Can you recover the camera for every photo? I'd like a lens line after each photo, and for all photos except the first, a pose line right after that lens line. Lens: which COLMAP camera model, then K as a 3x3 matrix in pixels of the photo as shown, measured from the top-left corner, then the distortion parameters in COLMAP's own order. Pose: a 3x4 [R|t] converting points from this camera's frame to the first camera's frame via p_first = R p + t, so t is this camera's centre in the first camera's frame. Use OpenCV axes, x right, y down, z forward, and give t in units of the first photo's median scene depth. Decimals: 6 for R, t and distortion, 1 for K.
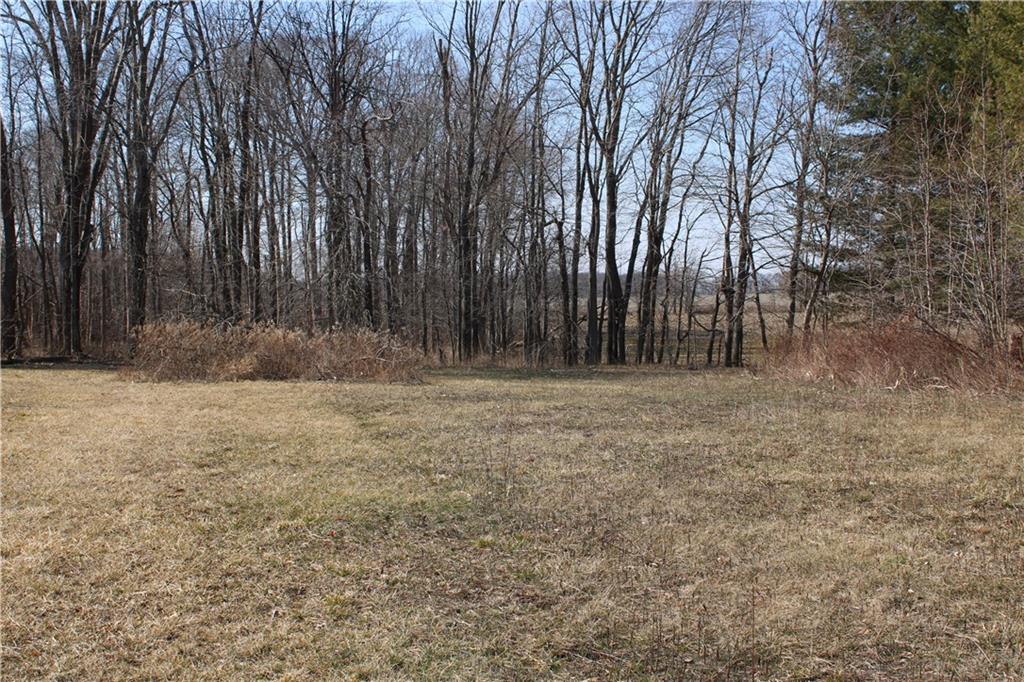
lens RADIAL K [[1371.3, 0, 513.5], [0, 1371.3, 339.7], [0, 0, 1]] dist [0.030537, 0.000000]
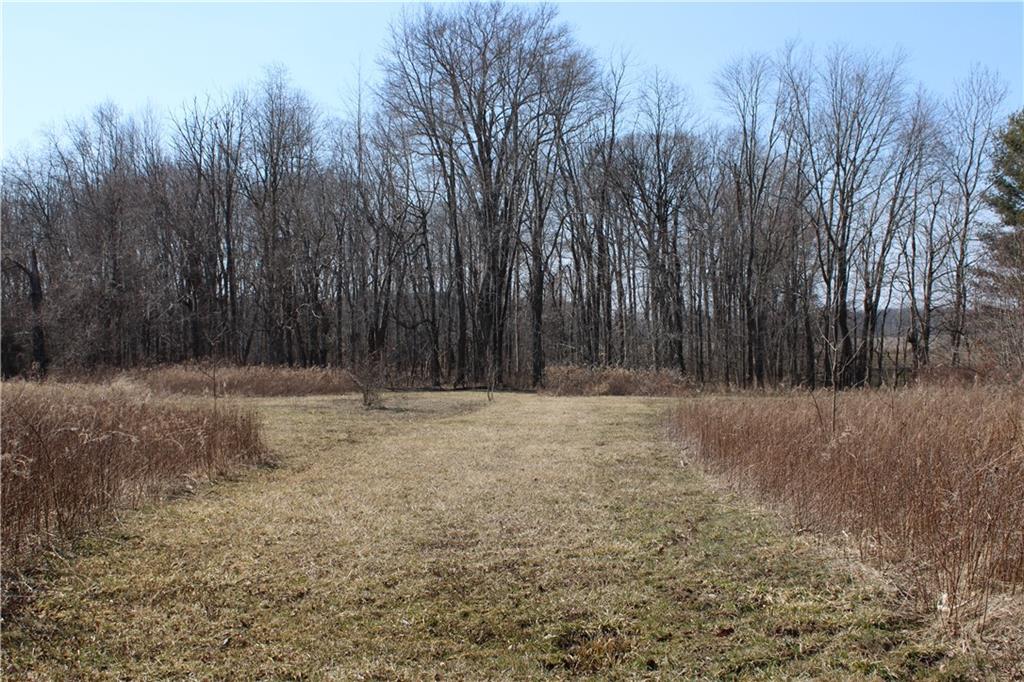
lens RADIAL K [[1371.3, 0, 512.7], [0, 1371.3, 342.0], [0, 0, 1]] dist [0.030537, 0.000000]
pose [[0.967284, -0.013967, -0.253310, 0.156112], [0.007578, 0.999629, -0.026180, 0.003443], [0.253582, 0.023404, 0.967031, -0.819892]]
